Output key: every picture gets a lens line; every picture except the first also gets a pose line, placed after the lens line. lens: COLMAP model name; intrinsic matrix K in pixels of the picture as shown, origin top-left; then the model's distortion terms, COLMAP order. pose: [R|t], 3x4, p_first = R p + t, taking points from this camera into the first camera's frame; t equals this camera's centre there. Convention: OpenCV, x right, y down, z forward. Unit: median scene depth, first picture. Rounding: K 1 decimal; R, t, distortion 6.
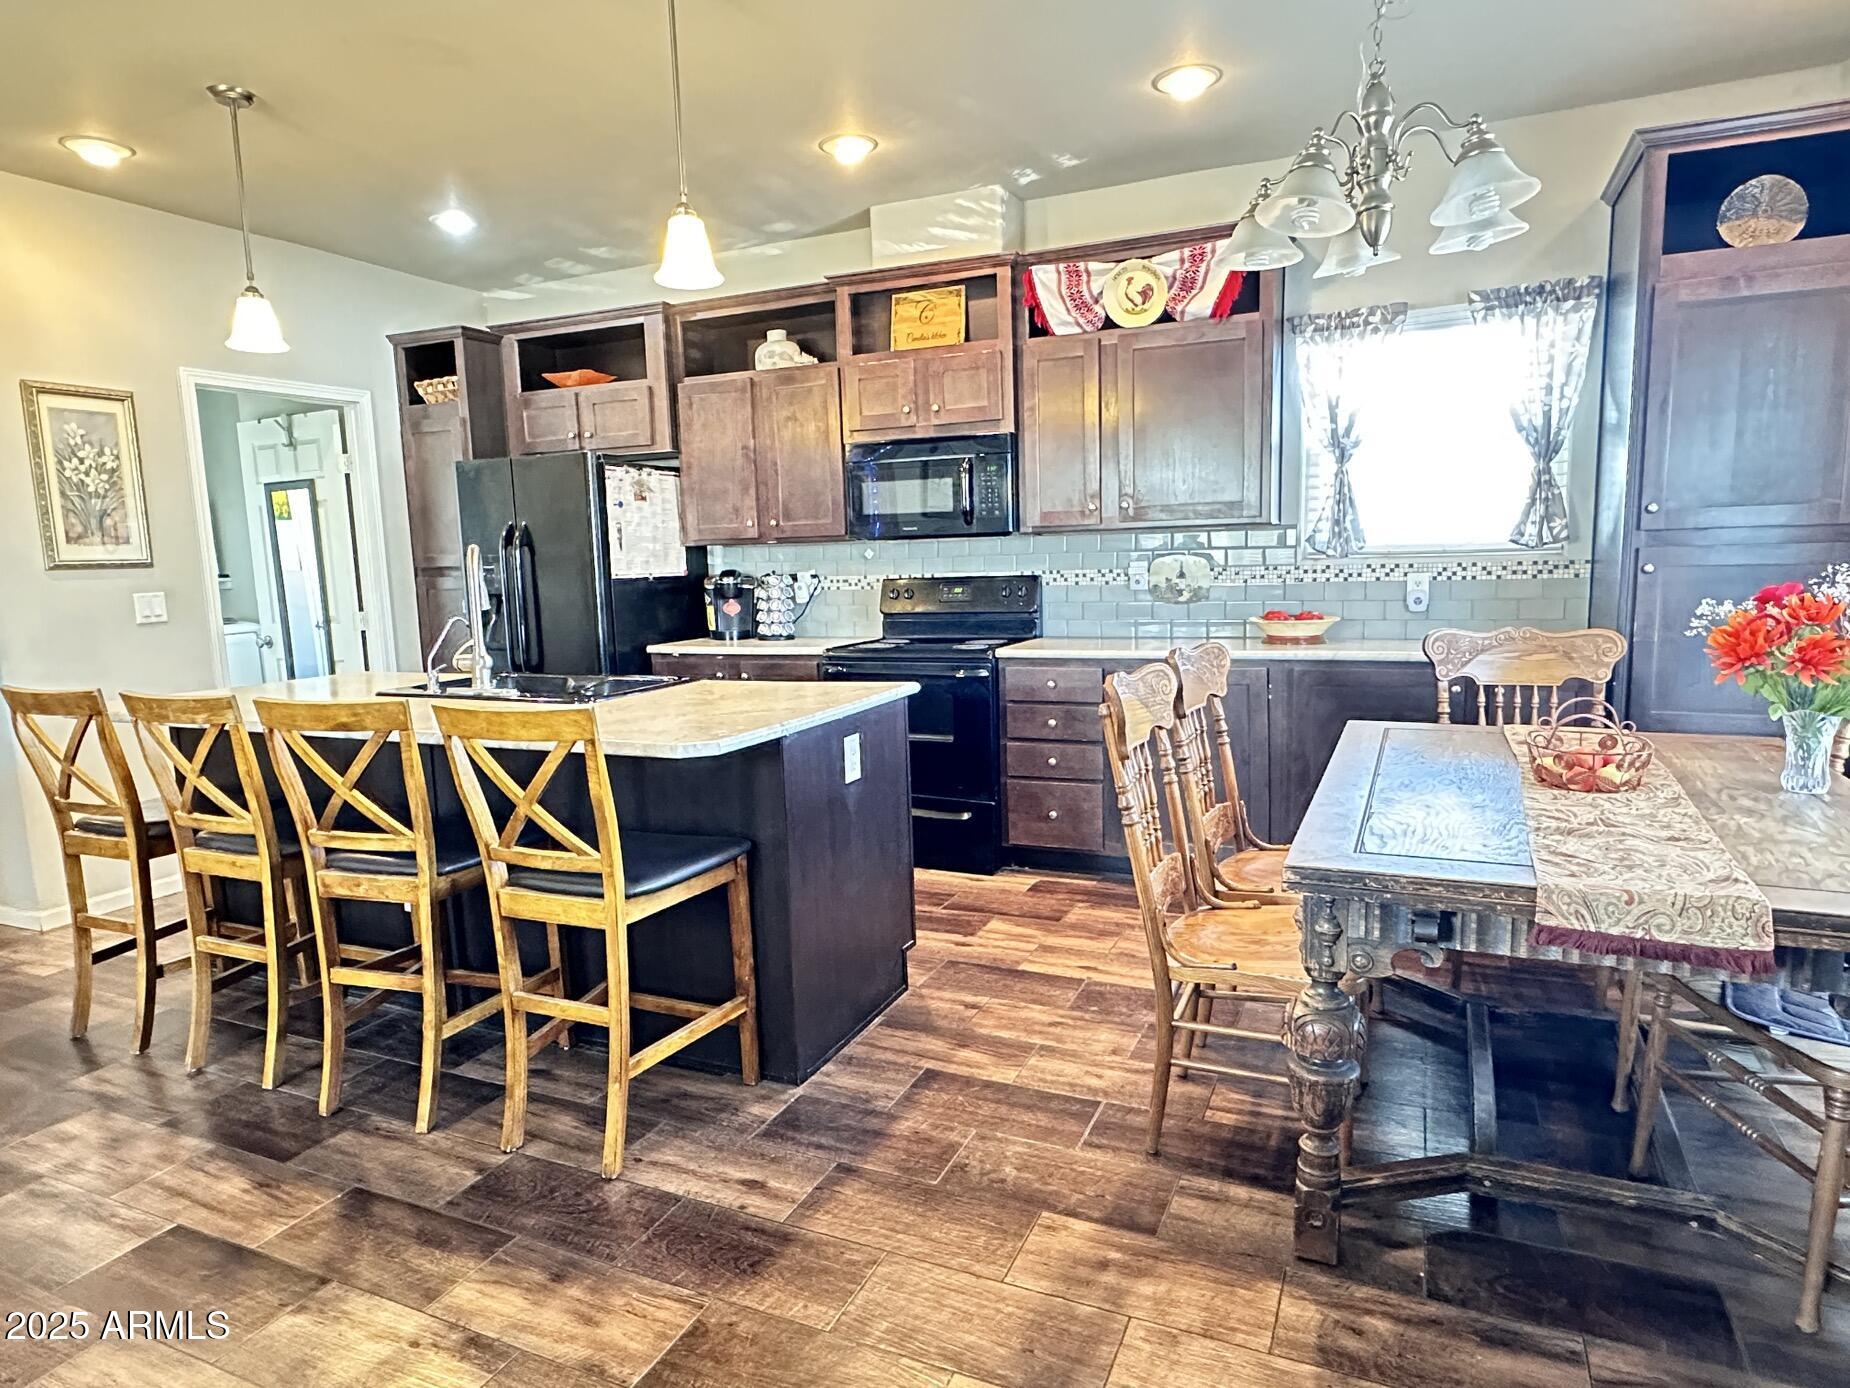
lens RADIAL K [[1093.3, 0, 925.0], [0, 1093.3, 694.0], [0, 0, 1]] dist [-0.004521, -0.000022]
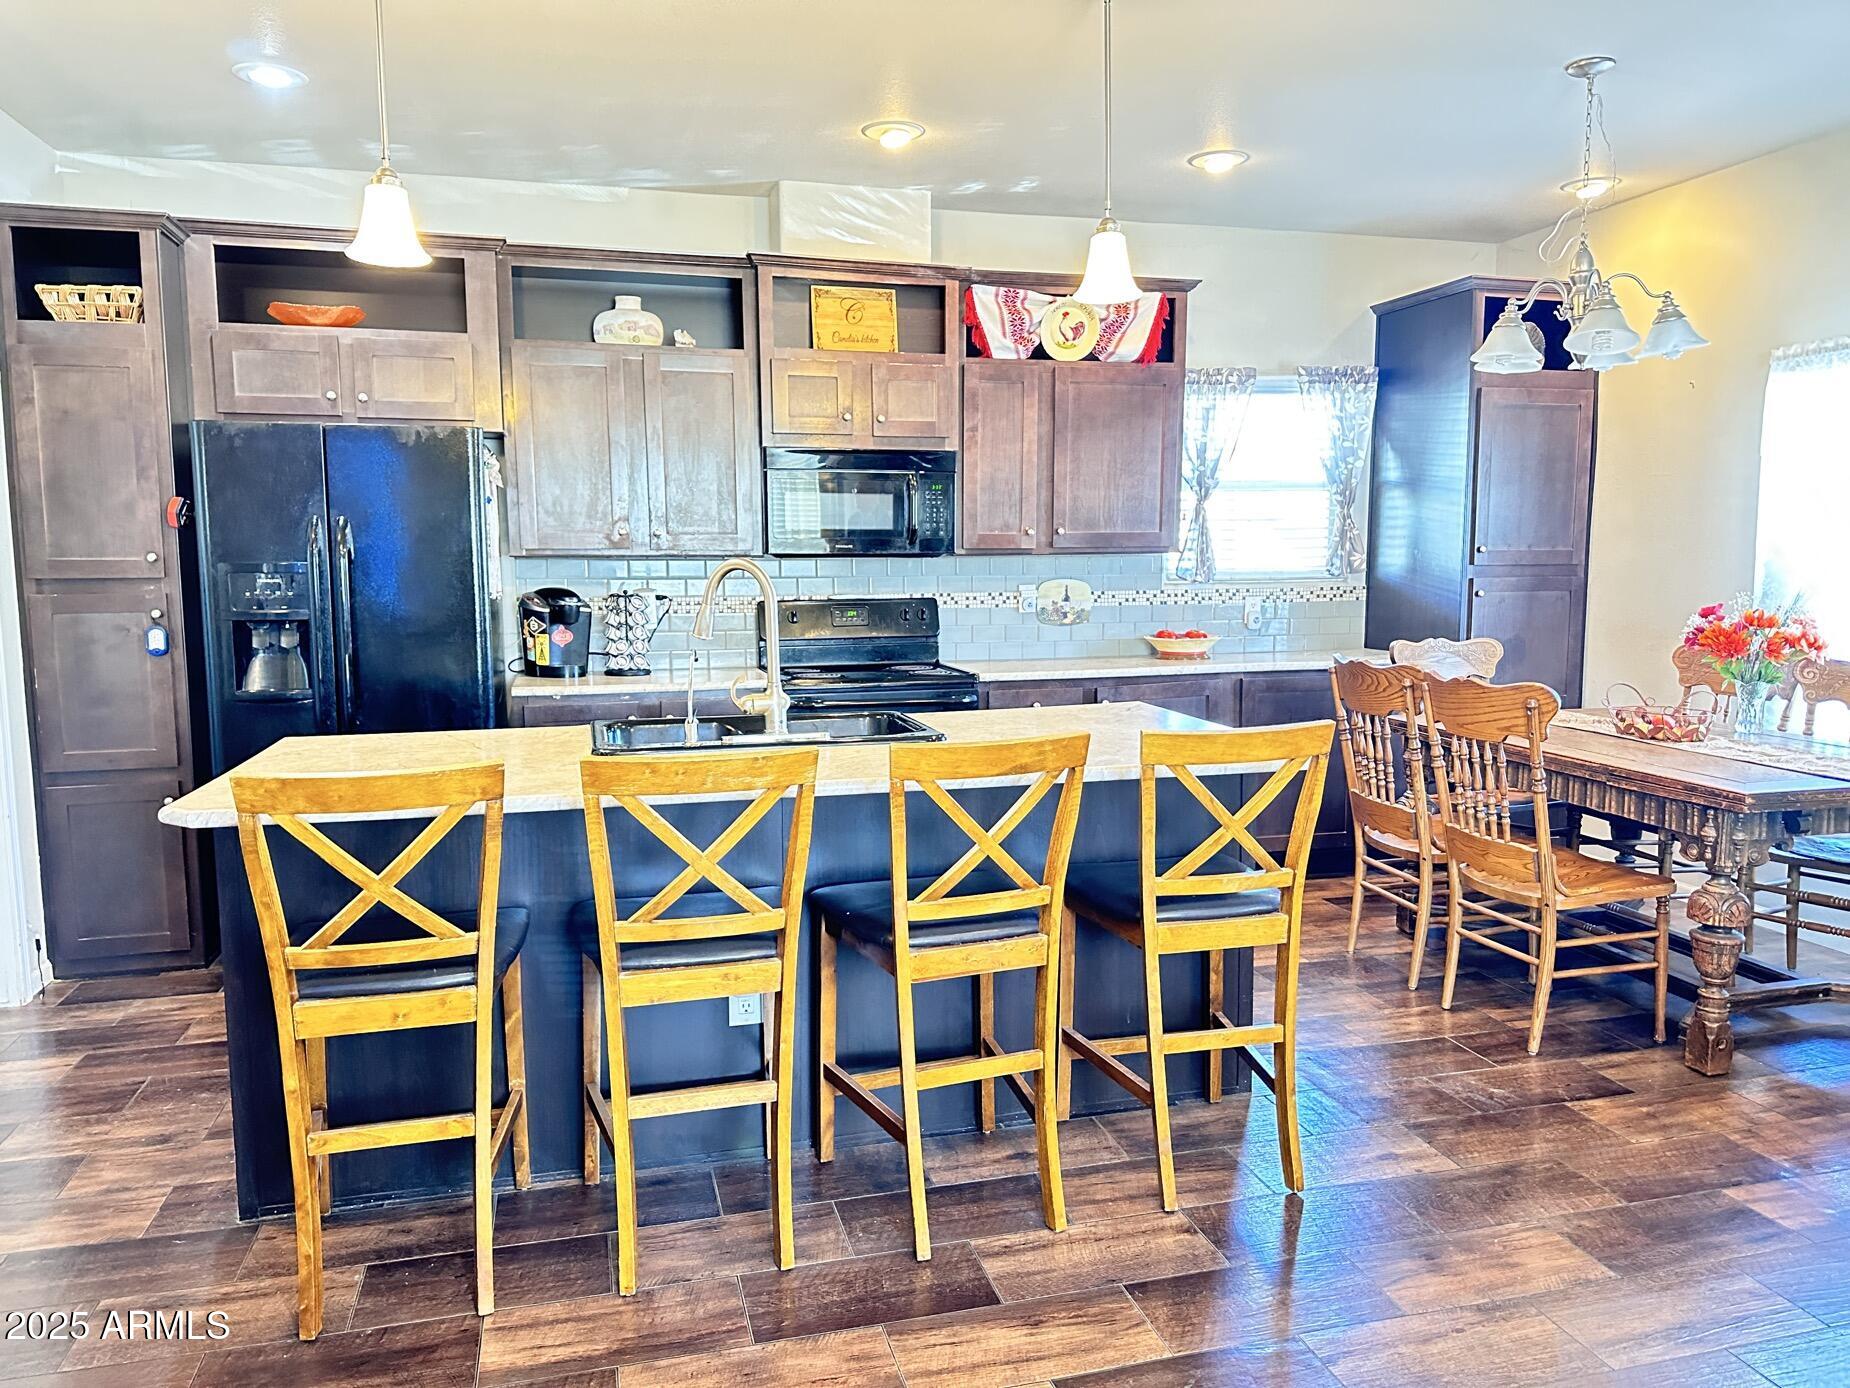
lens RADIAL K [[1294.4, 0, 925.0], [0, 1294.4, 694.0], [0, 0, 1]] dist [0.090962, -0.122378]
pose [[0.773386, -0.043318, 0.632453, -0.702554], [0.065383, 0.997793, -0.011612, -0.012561], [-0.630554, 0.050333, 0.774511, 0.136442]]
